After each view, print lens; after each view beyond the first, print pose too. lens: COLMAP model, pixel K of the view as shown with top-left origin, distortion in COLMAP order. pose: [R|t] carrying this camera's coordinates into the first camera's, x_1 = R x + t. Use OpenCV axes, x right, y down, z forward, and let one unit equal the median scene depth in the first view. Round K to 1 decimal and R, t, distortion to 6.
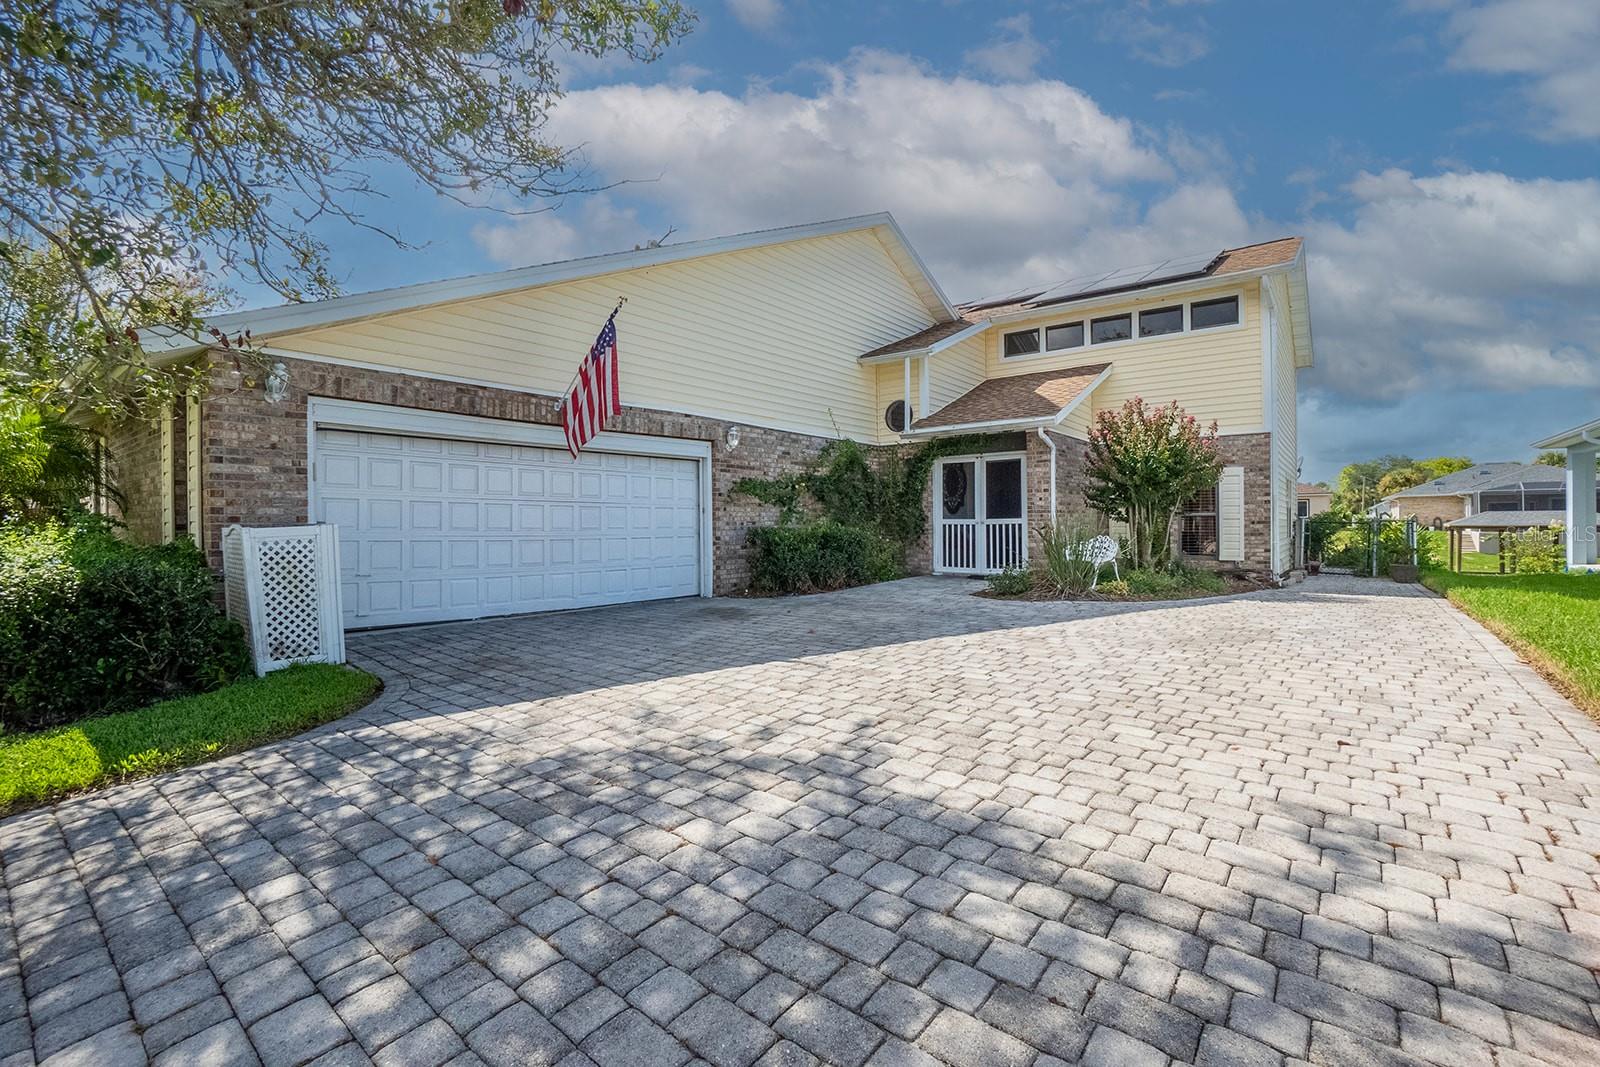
lens RADIAL K [[711.7, 0, 798.0], [0, 711.7, 523.7], [0, 0, 1]] dist [-0.067092, 0.026455]
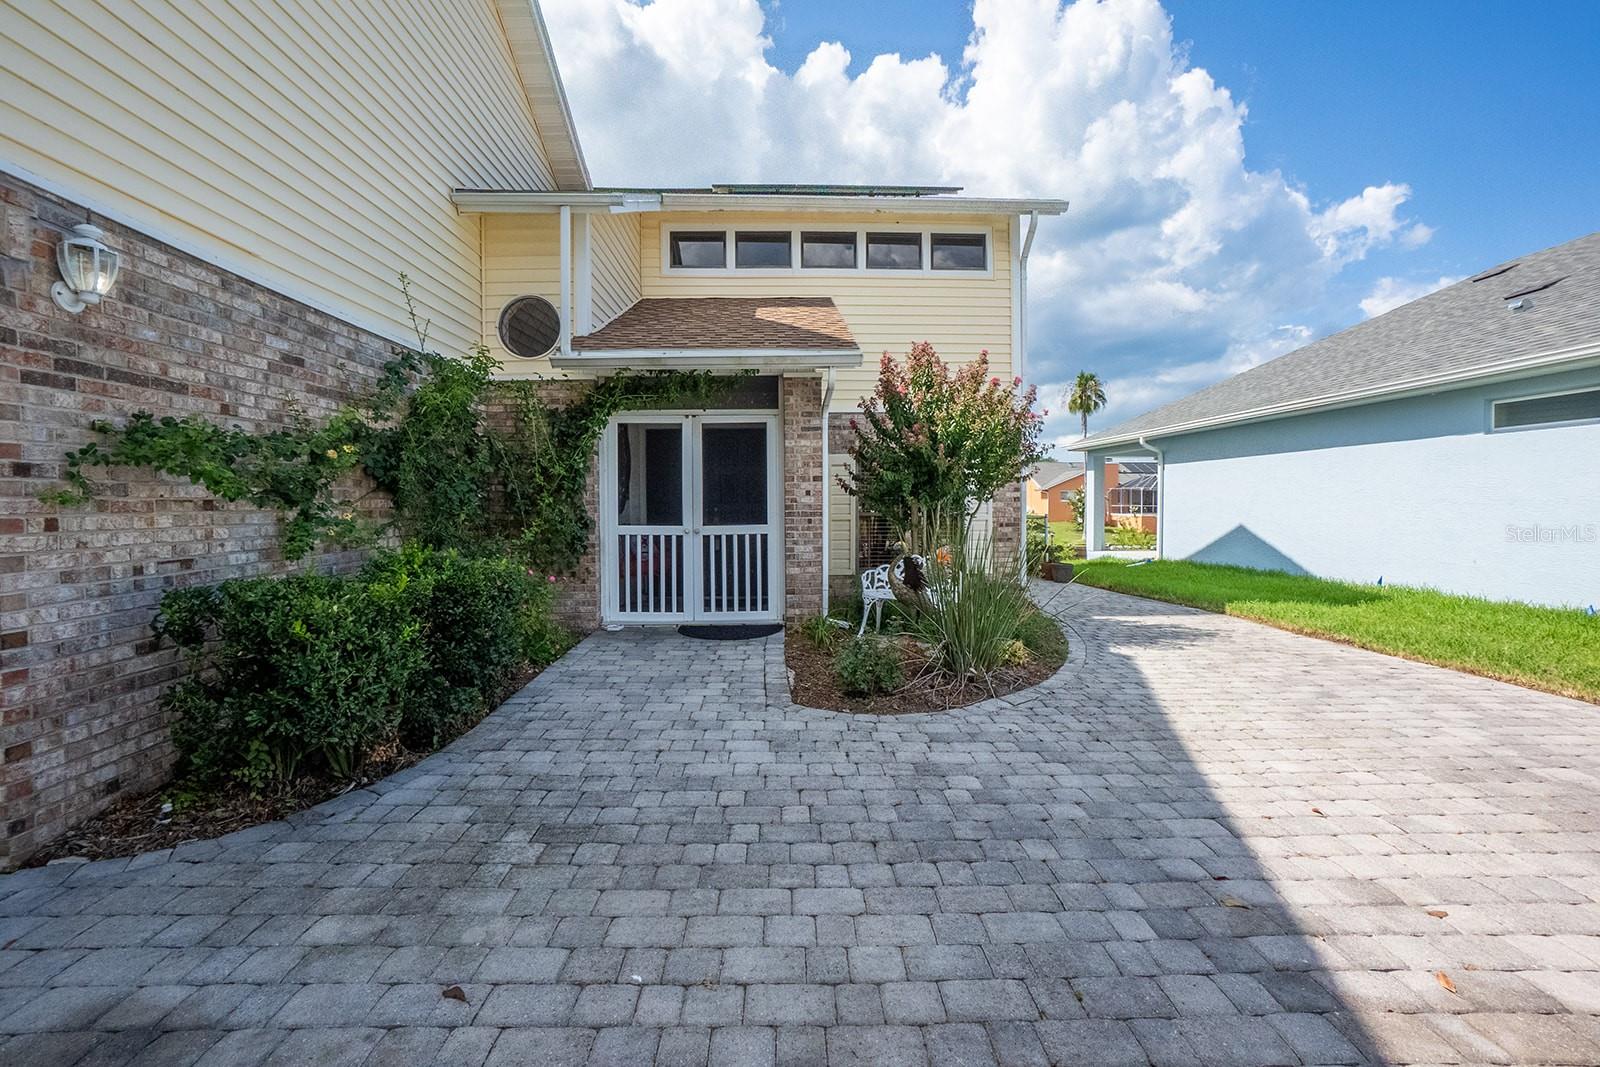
lens RADIAL K [[711.7, 0, 798.0], [0, 711.7, 523.7], [0, 0, 1]] dist [-0.067092, 0.026455]
pose [[0.762778, -0.015752, 0.646468, -0.045508], [-0.001495, 0.999658, 0.026121, -0.023655], [-0.646658, -0.020891, 0.762494, 0.525128]]
